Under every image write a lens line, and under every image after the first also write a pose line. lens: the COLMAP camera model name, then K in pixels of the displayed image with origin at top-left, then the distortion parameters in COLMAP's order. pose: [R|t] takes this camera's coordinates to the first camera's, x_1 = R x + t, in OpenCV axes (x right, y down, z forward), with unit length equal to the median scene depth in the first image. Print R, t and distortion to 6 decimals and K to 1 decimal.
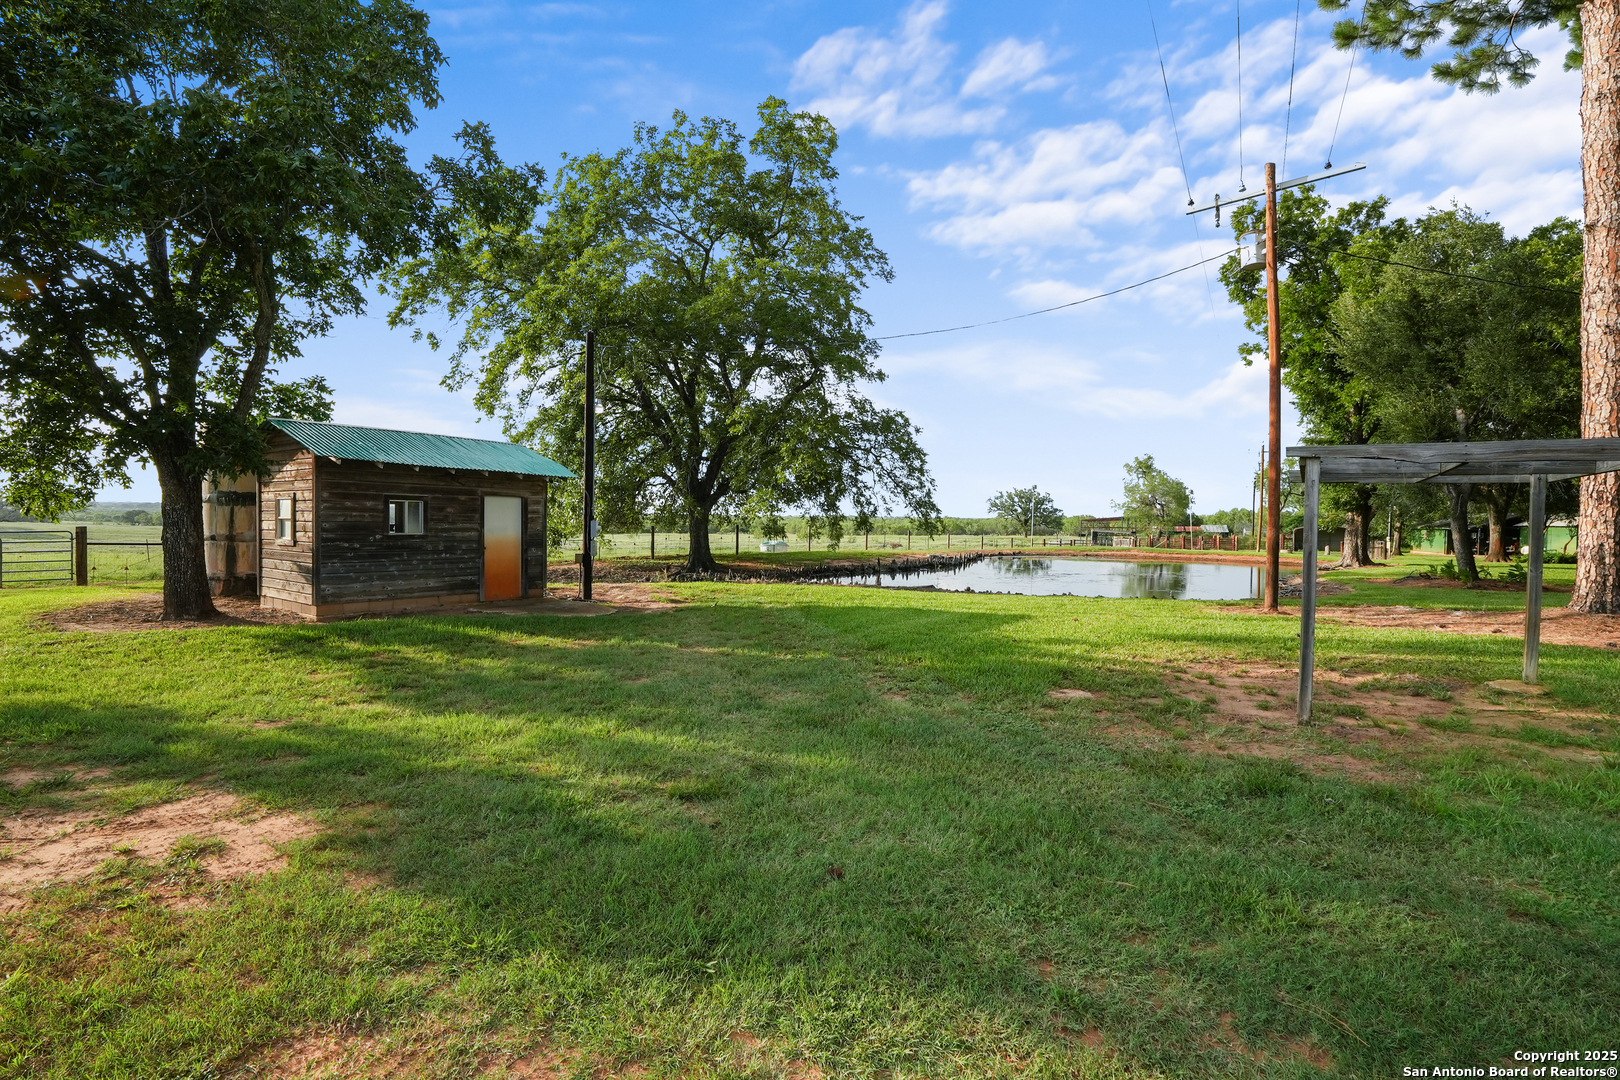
lens RADIAL K [[726.1, 0, 798.4], [0, 726.1, 535.4], [0, 0, 1]] dist [-0.026006, 0.004316]
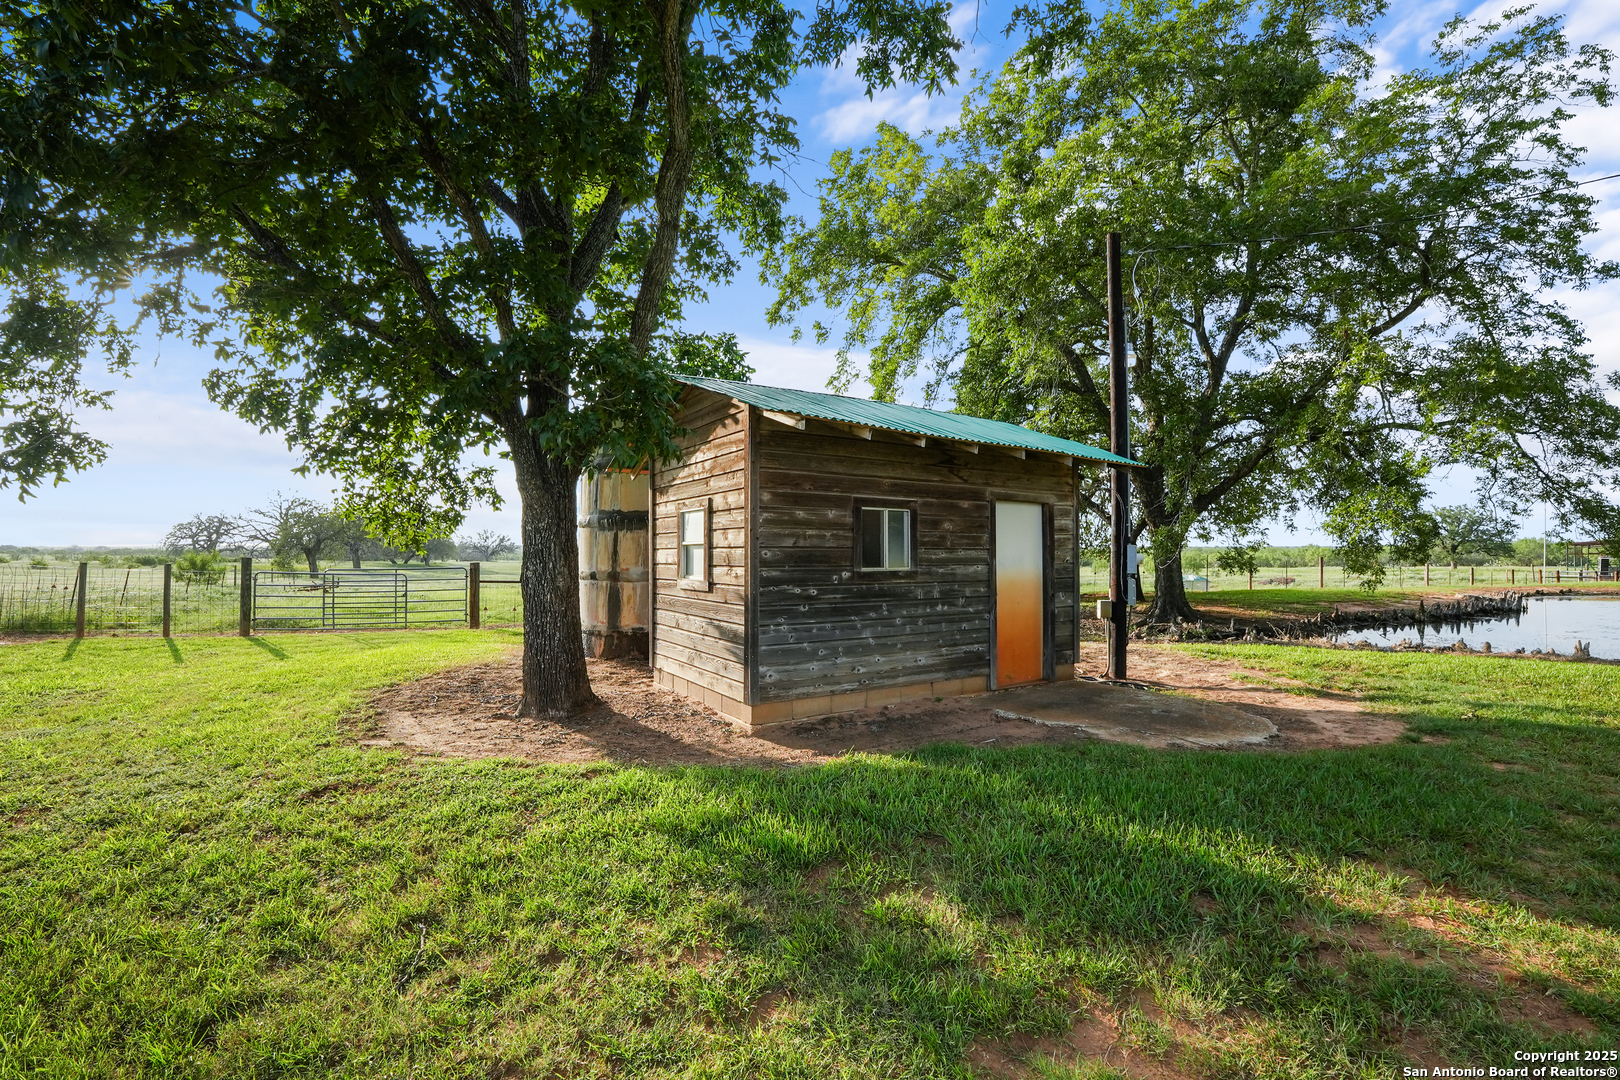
lens RADIAL K [[726.1, 0, 821.1], [0, 726.1, 539.9], [0, 0, 1]] dist [-0.026006, 0.004316]
pose [[0.926637, -0.019743, -0.375438, -0.359609], [0.004253, 0.999107, -0.042042, -0.001339], [0.375933, 0.037361, 0.925893, 0.443765]]
